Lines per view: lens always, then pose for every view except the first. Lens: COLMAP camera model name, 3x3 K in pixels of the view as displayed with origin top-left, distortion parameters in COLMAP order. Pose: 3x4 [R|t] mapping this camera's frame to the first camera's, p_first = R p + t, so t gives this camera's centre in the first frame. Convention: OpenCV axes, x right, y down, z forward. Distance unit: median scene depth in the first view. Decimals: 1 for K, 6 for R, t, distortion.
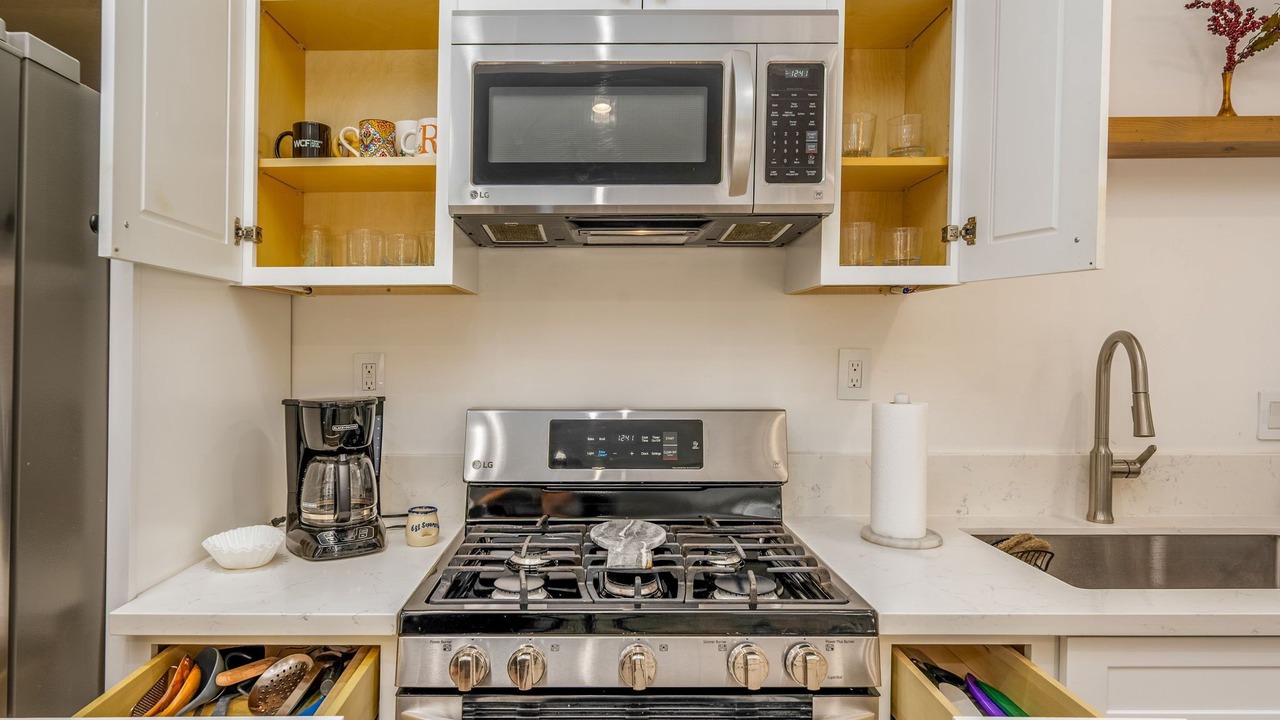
lens RADIAL K [[712.4, 0, 607.7], [0, 712.4, 362.9], [0, 0, 1]] dist [-0.004177, 0.001532]
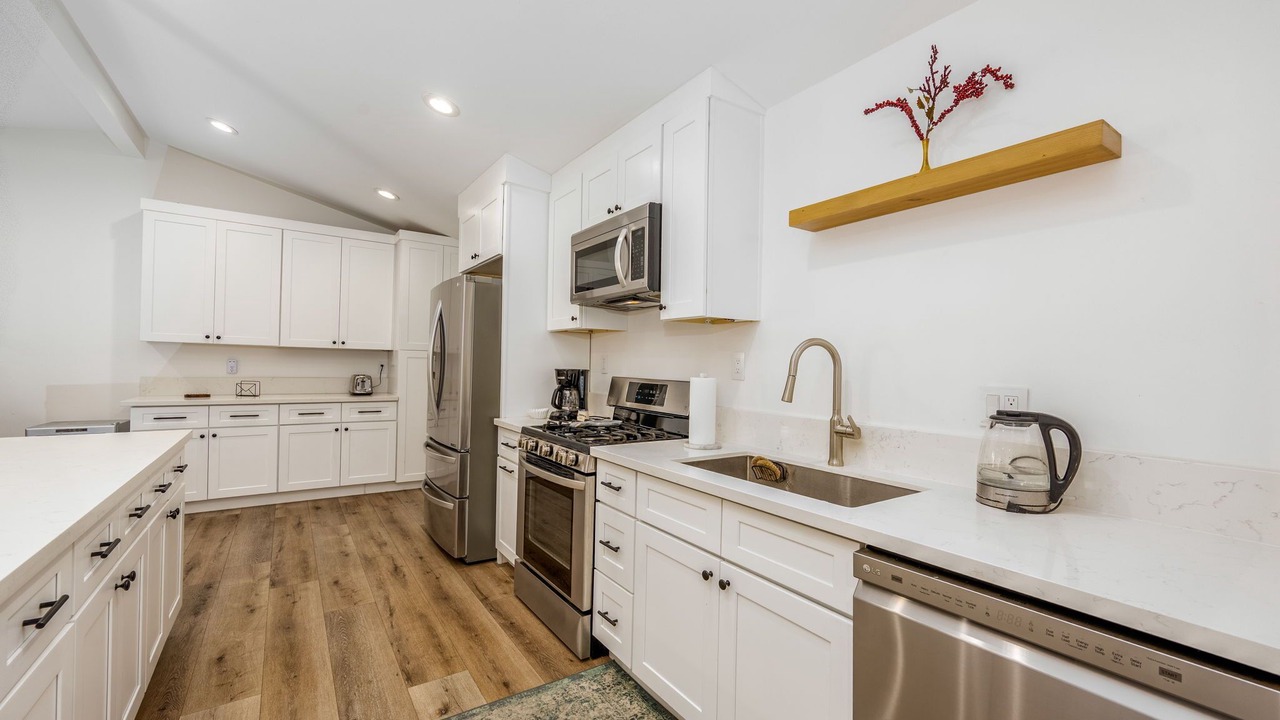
lens RADIAL K [[518.7, 0, 644.1], [0, 518.7, 362.0], [0, 0, 1]] dist [0.000806, -0.000349]
pose [[0.559964, 0.004715, -0.828503, 1.453897], [-0.042875, 0.998809, -0.023294, 0.052774], [0.827407, 0.048566, 0.559499, 0.054679]]
